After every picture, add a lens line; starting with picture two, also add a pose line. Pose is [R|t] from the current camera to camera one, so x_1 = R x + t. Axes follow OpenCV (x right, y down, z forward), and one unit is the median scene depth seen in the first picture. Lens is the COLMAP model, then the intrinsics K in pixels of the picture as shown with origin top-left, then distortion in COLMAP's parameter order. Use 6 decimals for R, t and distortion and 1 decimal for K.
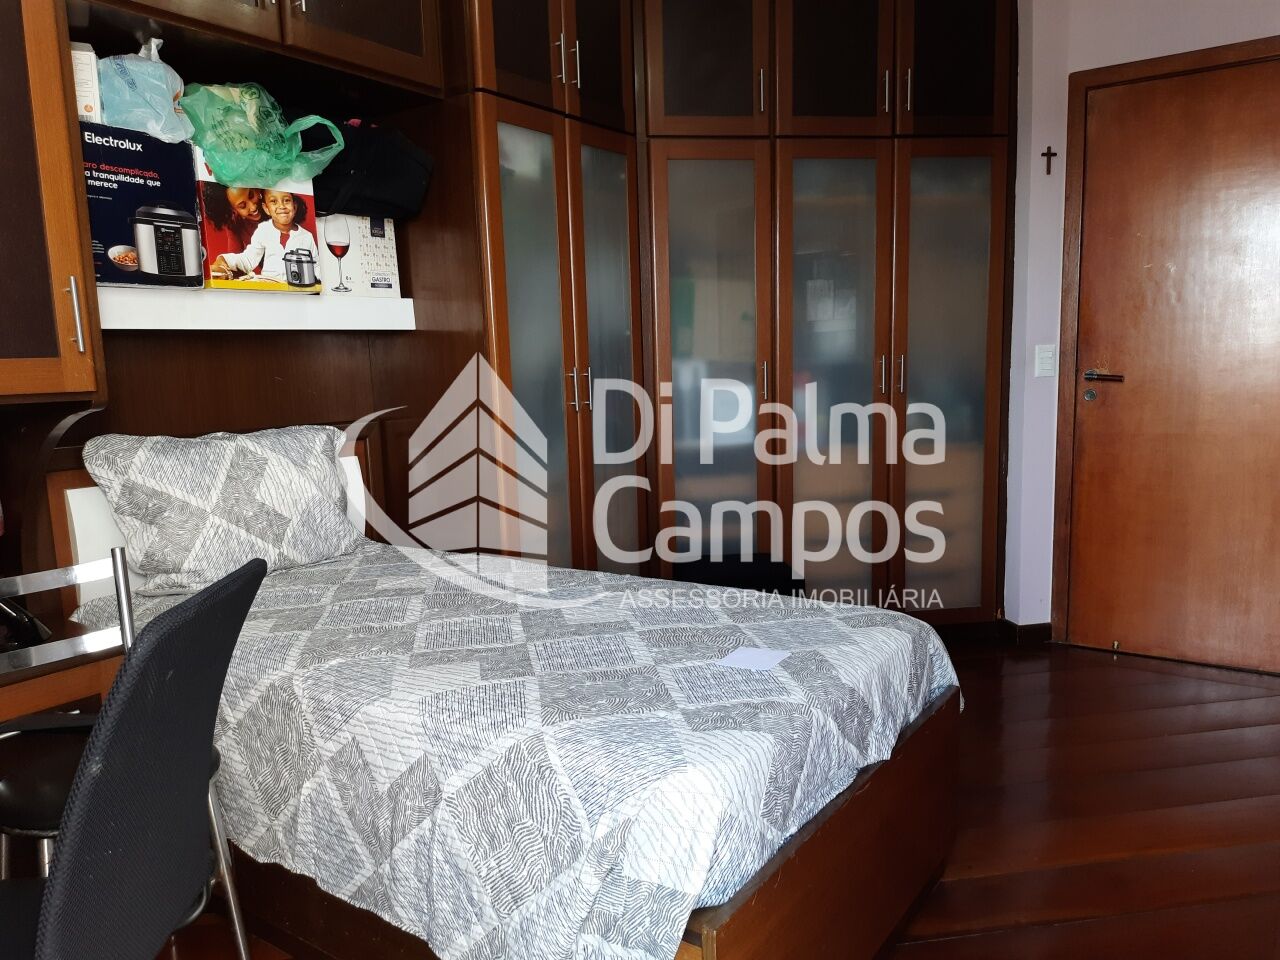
lens RADIAL K [[931.9, 0, 644.7], [0, 931.9, 489.0], [0, 0, 1]] dist [0.102504, -0.139850]
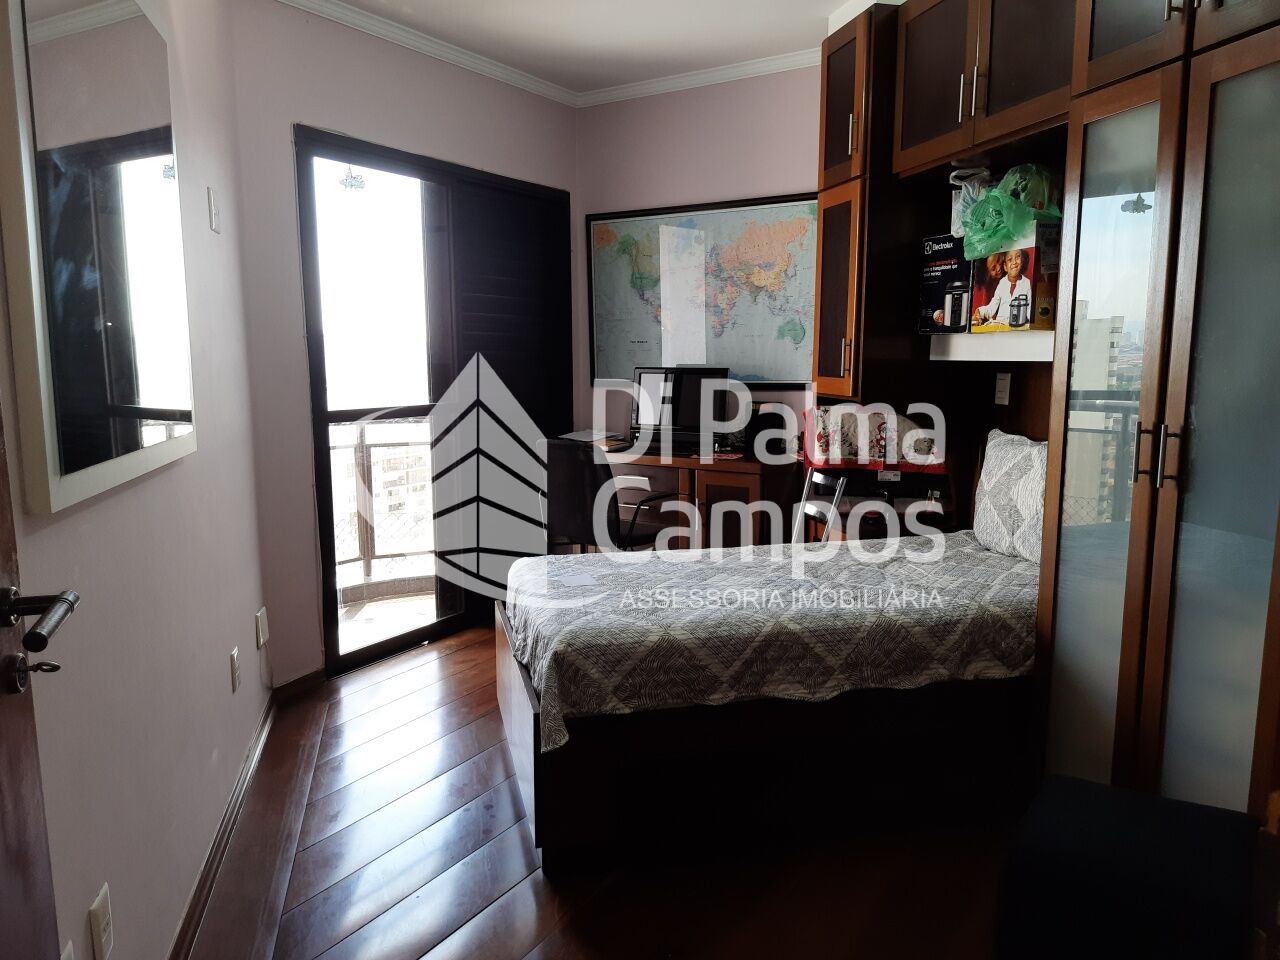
lens RADIAL K [[931.9, 0, 644.7], [0, 931.9, 489.0], [0, 0, 1]] dist [0.102504, -0.139850]
pose [[-0.649250, 0.146139, -0.746403, 1.389109], [-0.083565, 0.961719, 0.260984, -0.464818], [0.755970, 0.231818, -0.612184, 2.287520]]
